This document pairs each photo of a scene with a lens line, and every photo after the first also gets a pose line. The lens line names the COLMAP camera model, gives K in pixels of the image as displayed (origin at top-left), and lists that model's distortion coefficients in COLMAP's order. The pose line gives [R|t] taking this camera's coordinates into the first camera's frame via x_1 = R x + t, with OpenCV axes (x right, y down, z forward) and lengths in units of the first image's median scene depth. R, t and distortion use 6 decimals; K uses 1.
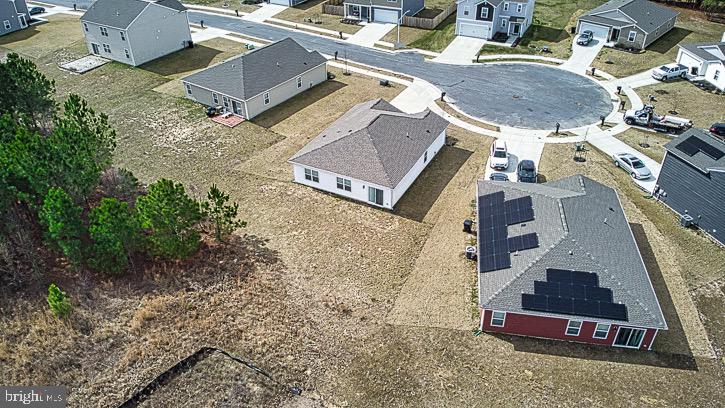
lens RADIAL K [[517.5, 0, 361.0], [0, 517.5, 226.2], [0, 0, 1]] dist [0.129881, -0.257109]
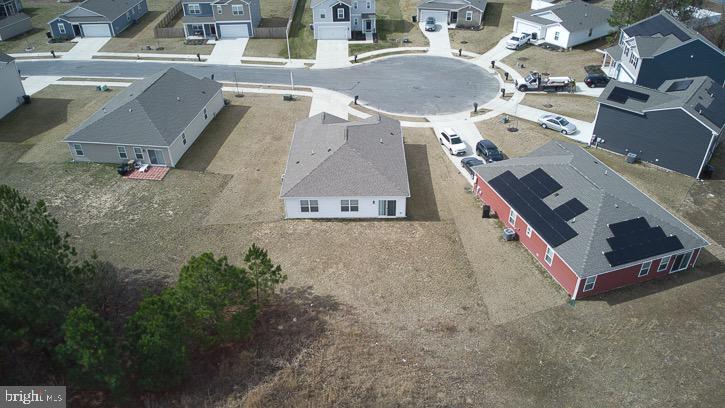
lens RADIAL K [[517.5, 0, 361.0], [0, 517.5, 226.2], [0, 0, 1]] dist [0.129881, -0.257109]
pose [[0.886856, -0.277554, 0.369393, -0.257553], [0.281429, 0.958547, 0.044562, -0.056457], [-0.366449, 0.064438, 0.928204, 0.086961]]
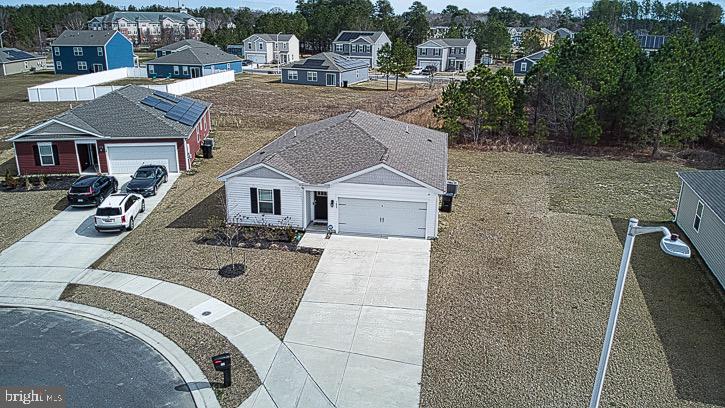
lens RADIAL K [[517.5, 0, 361.0], [0, 517.5, 226.2], [0, 0, 1]] dist [0.129881, -0.257109]
pose [[-0.943984, 0.118802, -0.307864, 0.157099], [-0.200624, 0.534107, 0.821267, -0.461733], [0.262001, 0.837028, -0.480354, 1.027953]]
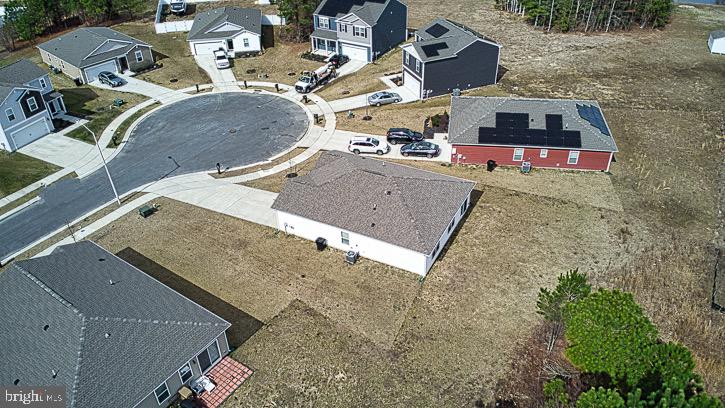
lens RADIAL K [[517.5, 0, 361.0], [0, 517.5, 226.2], [0, 0, 1]] dist [0.129881, -0.257109]
pose [[0.001911, -0.591247, 0.806488, -0.525361], [0.630327, 0.626813, 0.458031, -0.406879], [-0.776327, 0.507476, 0.373877, 0.548369]]
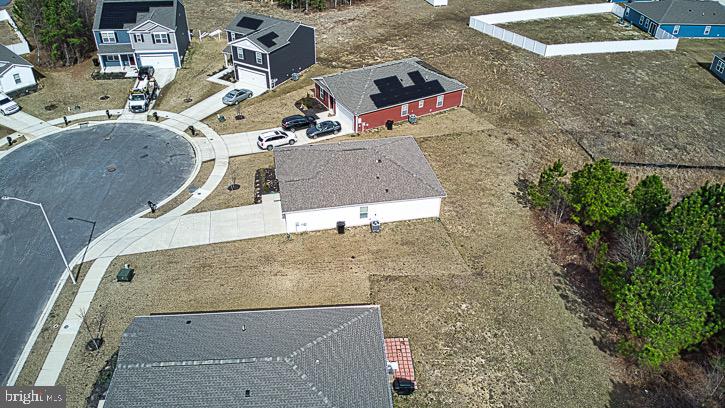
lens RADIAL K [[517.5, 0, 361.0], [0, 517.5, 226.2], [0, 0, 1]] dist [0.129881, -0.257109]
pose [[-0.631028, -0.473686, 0.614350, -0.453124], [0.464746, 0.403255, 0.788287, -0.640821], [-0.621140, 0.782948, -0.034321, 0.833162]]
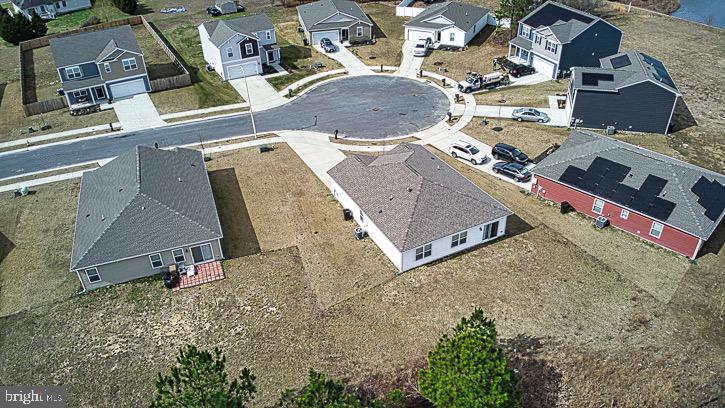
lens RADIAL K [[517.5, 0, 361.0], [0, 517.5, 226.2], [0, 0, 1]] dist [0.129881, -0.257109]
pose [[0.574605, -0.490261, 0.655343, -0.497313], [0.511022, 0.840377, 0.180620, -0.245021], [-0.639286, 0.231109, 0.733418, 0.304032]]
